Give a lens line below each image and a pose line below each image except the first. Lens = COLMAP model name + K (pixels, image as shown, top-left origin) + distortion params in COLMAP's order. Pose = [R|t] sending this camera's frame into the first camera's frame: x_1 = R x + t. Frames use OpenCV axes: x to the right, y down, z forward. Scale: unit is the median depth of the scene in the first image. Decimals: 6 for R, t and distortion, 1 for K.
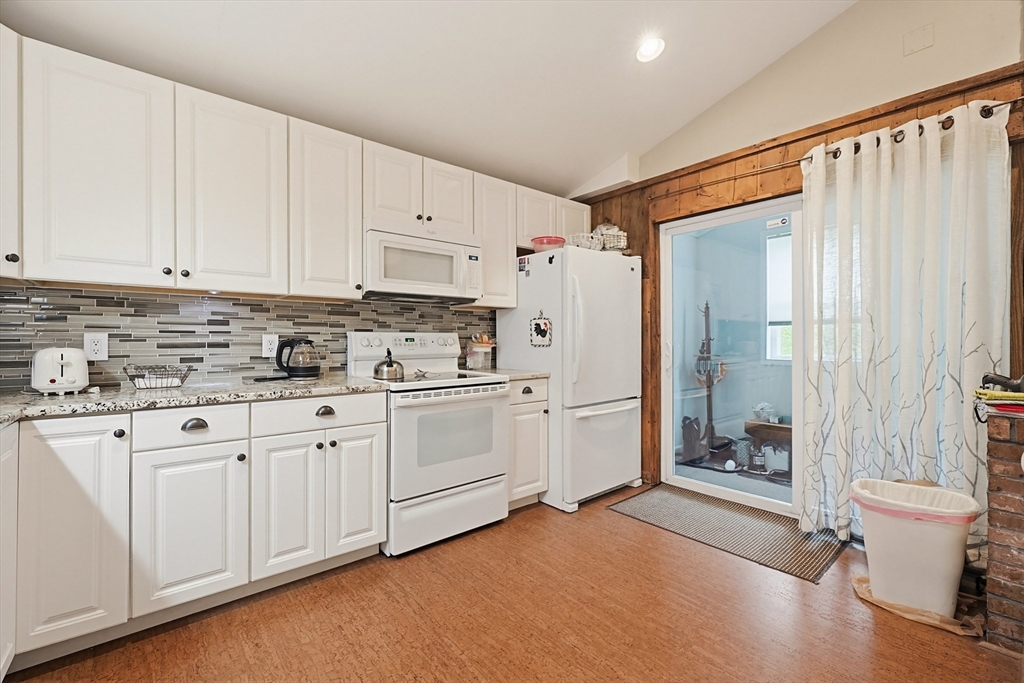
lens RADIAL K [[439.6, 0, 513.6], [0, 439.6, 344.8], [0, 0, 1]] dist [-0.002145, 0.000110]
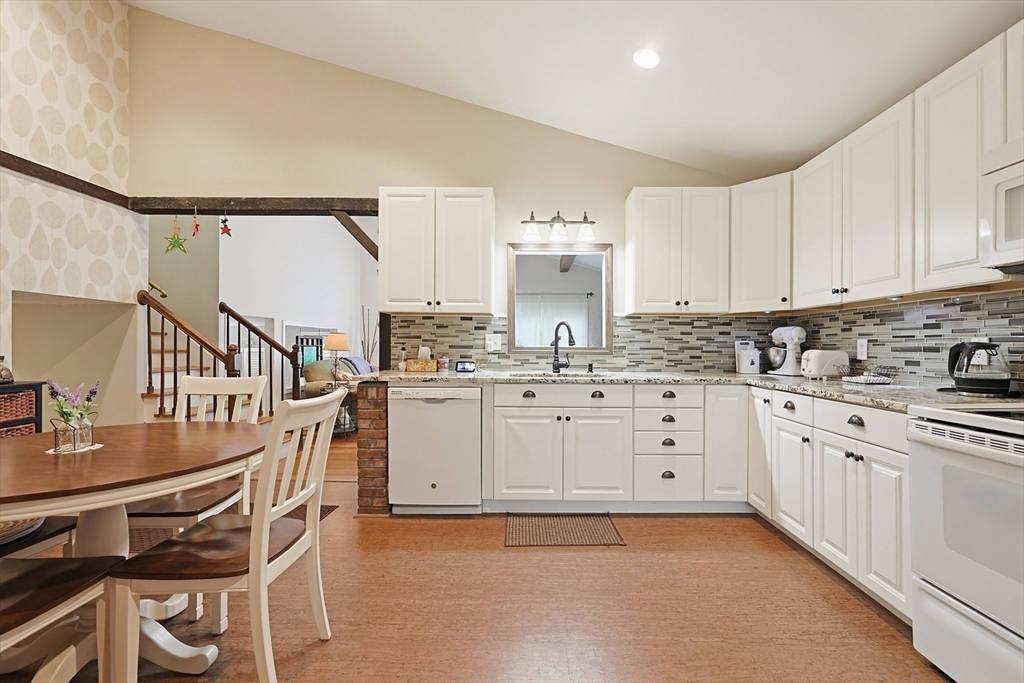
lens RADIAL K [[439.6, 0, 515.7], [0, 439.6, 342.4], [0, 0, 1]] dist [-0.002145, 0.000110]
pose [[-0.668036, -0.002172, -0.744126, 0.731444], [-0.001254, 0.999998, -0.001793, -0.012715], [0.744128, -0.000265, -0.668037, 1.058685]]
